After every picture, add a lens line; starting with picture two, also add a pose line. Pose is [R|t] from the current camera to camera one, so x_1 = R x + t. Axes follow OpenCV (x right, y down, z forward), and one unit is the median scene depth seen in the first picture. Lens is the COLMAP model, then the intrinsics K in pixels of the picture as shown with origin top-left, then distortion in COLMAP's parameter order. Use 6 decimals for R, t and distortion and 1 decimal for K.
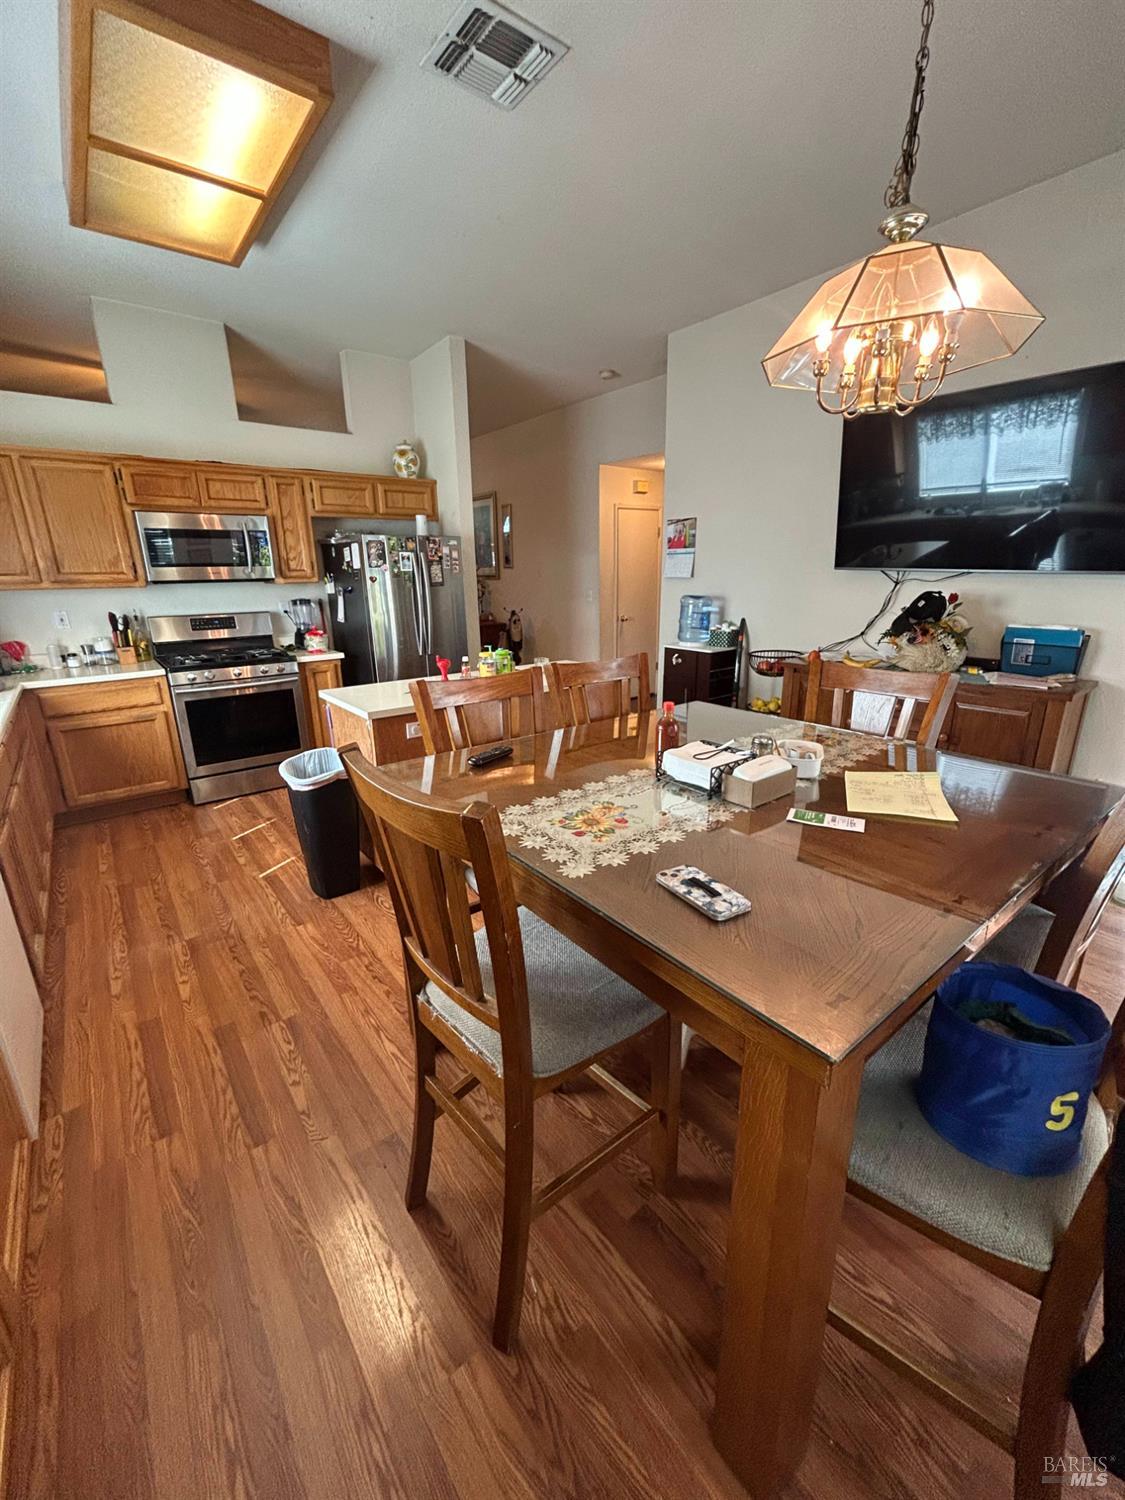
lens RADIAL K [[606.0, 0, 567.4], [0, 606.0, 747.7], [0, 0, 1]] dist [-0.000097, -0.000015]
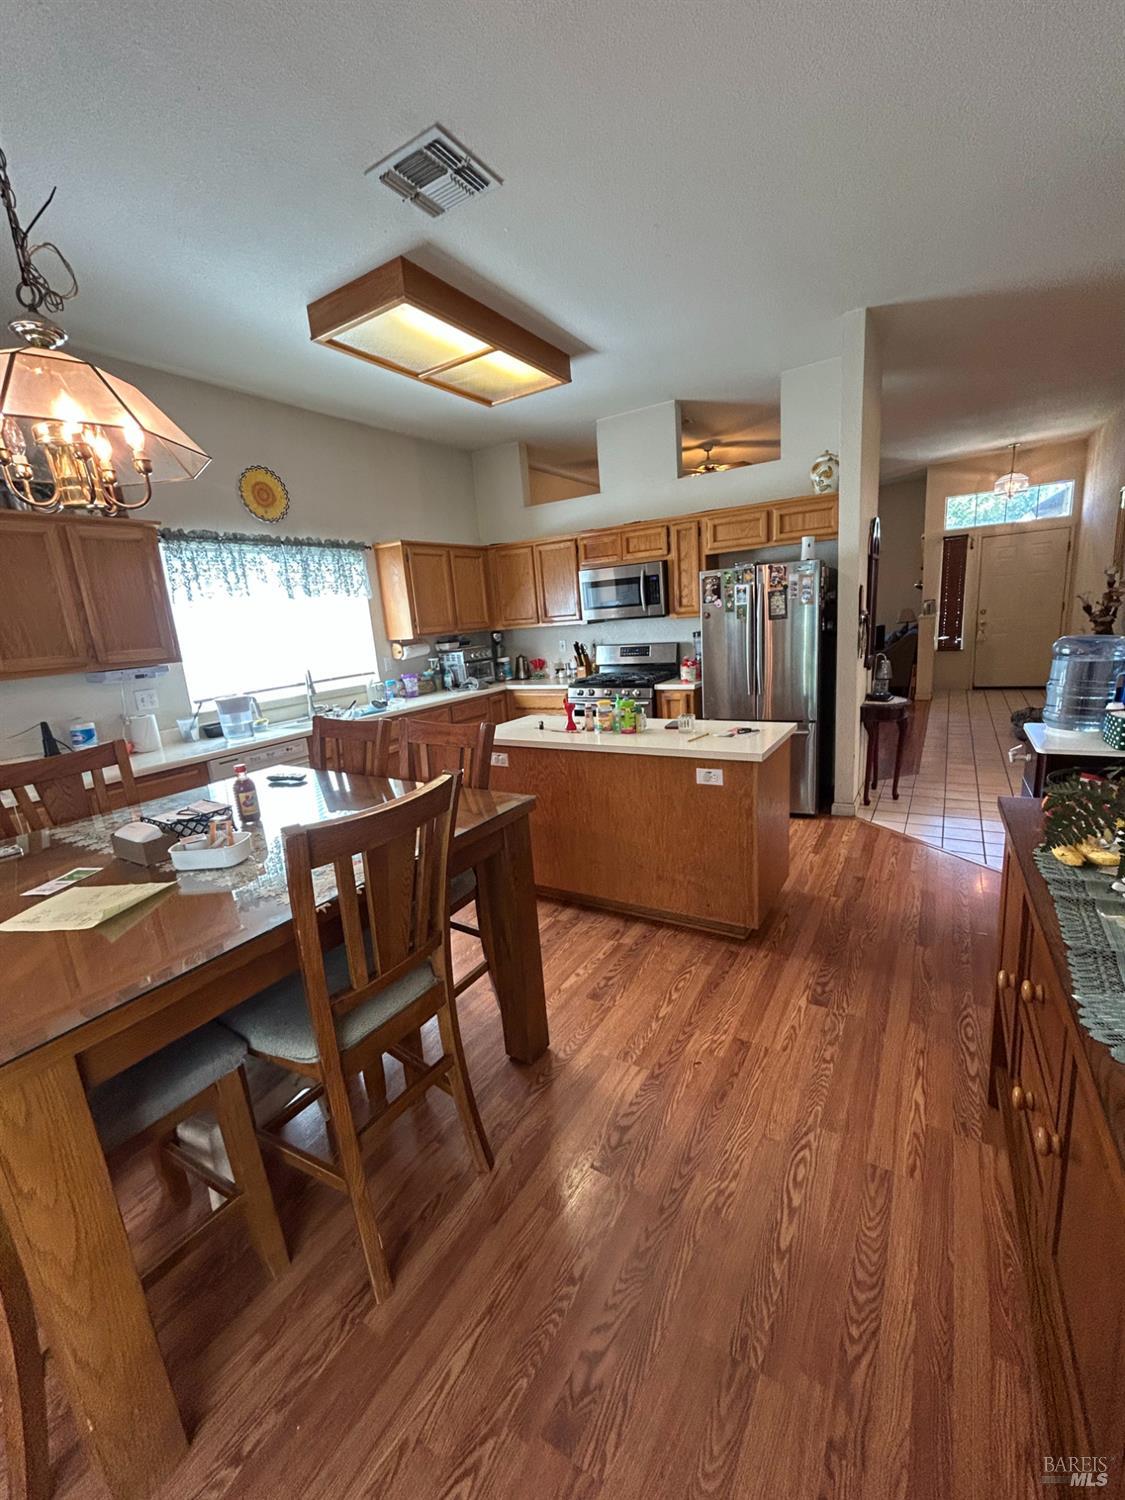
lens RADIAL K [[606.0, 0, 567.4], [0, 606.0, 747.7], [0, 0, 1]] dist [-0.000097, -0.000015]
pose [[0.341504, 0.190132, -0.920448, 0.547773], [-0.198213, 0.971869, 0.127213, -0.143569], [0.918742, 0.139001, 0.369584, 0.440734]]
